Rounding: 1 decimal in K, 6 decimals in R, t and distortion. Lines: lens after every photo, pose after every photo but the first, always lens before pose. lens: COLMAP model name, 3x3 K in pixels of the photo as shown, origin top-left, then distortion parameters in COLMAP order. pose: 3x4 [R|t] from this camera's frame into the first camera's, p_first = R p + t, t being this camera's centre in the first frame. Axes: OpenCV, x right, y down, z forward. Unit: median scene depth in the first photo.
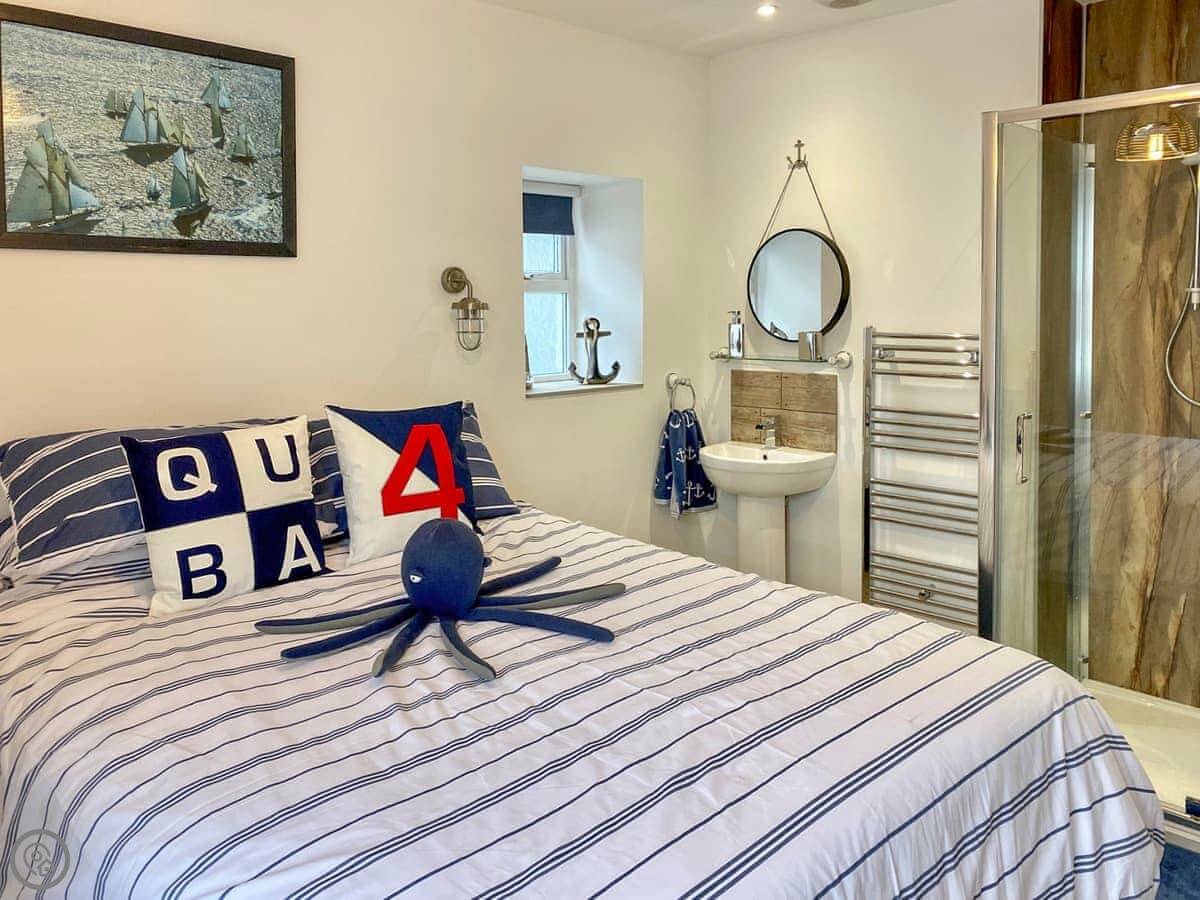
lens RADIAL K [[1033.2, 0, 558.8], [0, 1033.2, 342.2], [0, 0, 1]] dist [-0.004336, 0.002006]
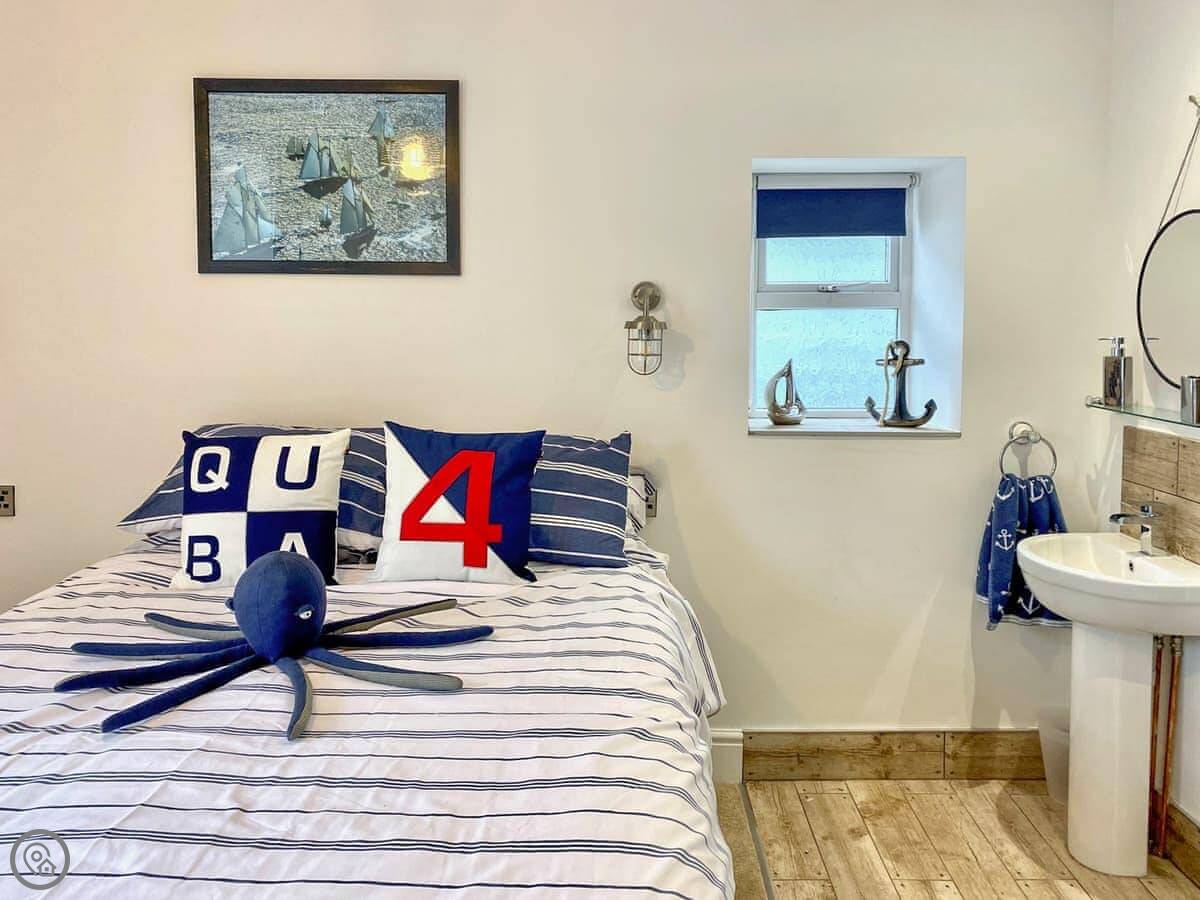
lens RADIAL K [[948.2, 0, 559.4], [0, 948.2, 341.9], [0, 0, 1]] dist [0.047106, -0.057072]
pose [[0.680848, 0.032281, -0.731713, 0.448709], [-0.035475, 0.999309, 0.011077, -0.025804], [0.731565, 0.018416, 0.681523, 0.380935]]
